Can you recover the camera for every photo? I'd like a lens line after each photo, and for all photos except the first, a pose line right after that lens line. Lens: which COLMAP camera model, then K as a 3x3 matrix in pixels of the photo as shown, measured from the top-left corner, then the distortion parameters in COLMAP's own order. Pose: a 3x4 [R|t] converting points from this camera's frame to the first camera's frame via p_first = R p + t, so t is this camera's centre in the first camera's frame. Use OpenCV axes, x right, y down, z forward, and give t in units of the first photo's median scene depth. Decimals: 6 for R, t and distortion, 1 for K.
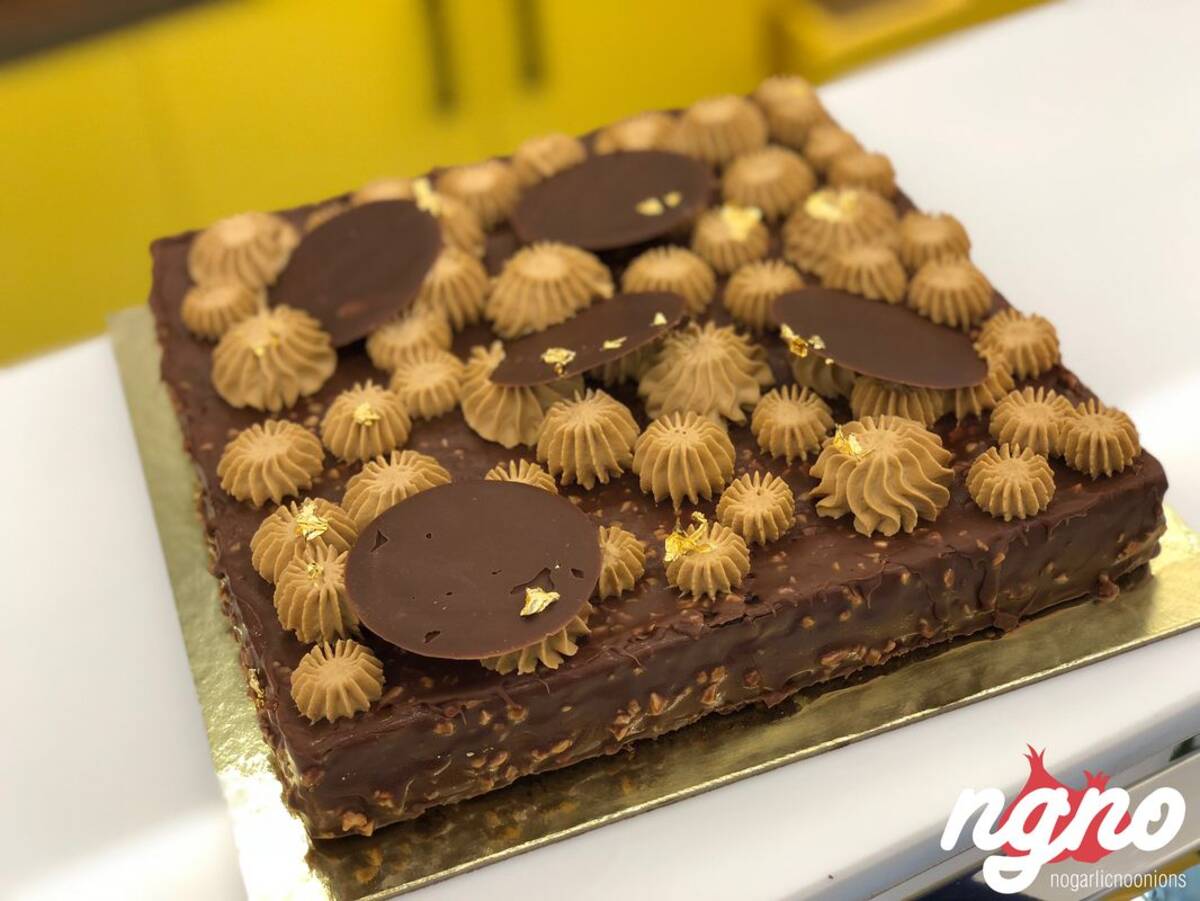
lens RADIAL K [[1791.1, 0, 596.4], [0, 1791.1, 457.0], [0, 0, 1]] dist [0.062330, 0.000000]
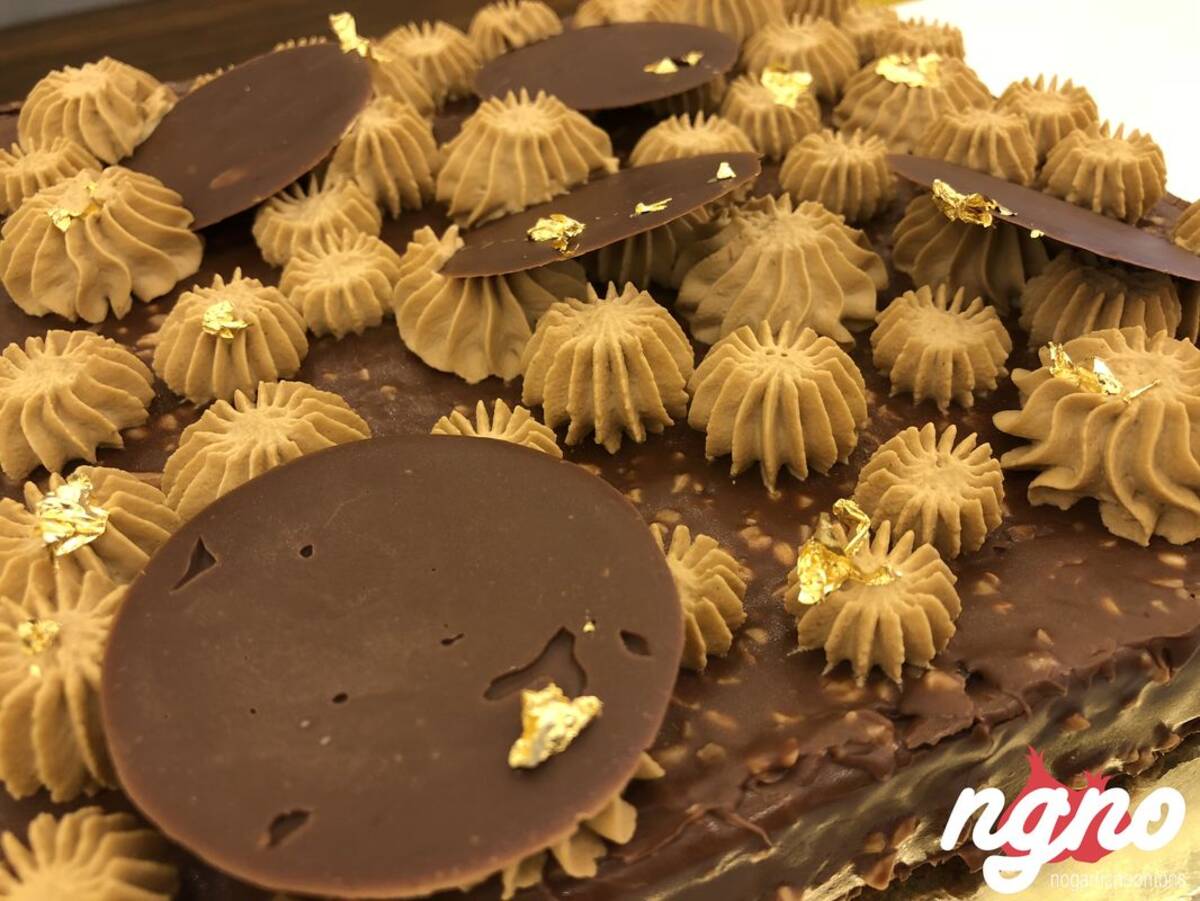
lens RADIAL K [[1009.7, 0, 597.4], [0, 1009.7, 443.1], [0, 0, 1]] dist [0.034228, -0.057092]
pose [[0.995444, 0.008016, 0.095014, -0.040978], [-0.009502, 0.999839, 0.015189, 0.010258], [-0.094877, -0.016023, 0.995360, 0.693954]]
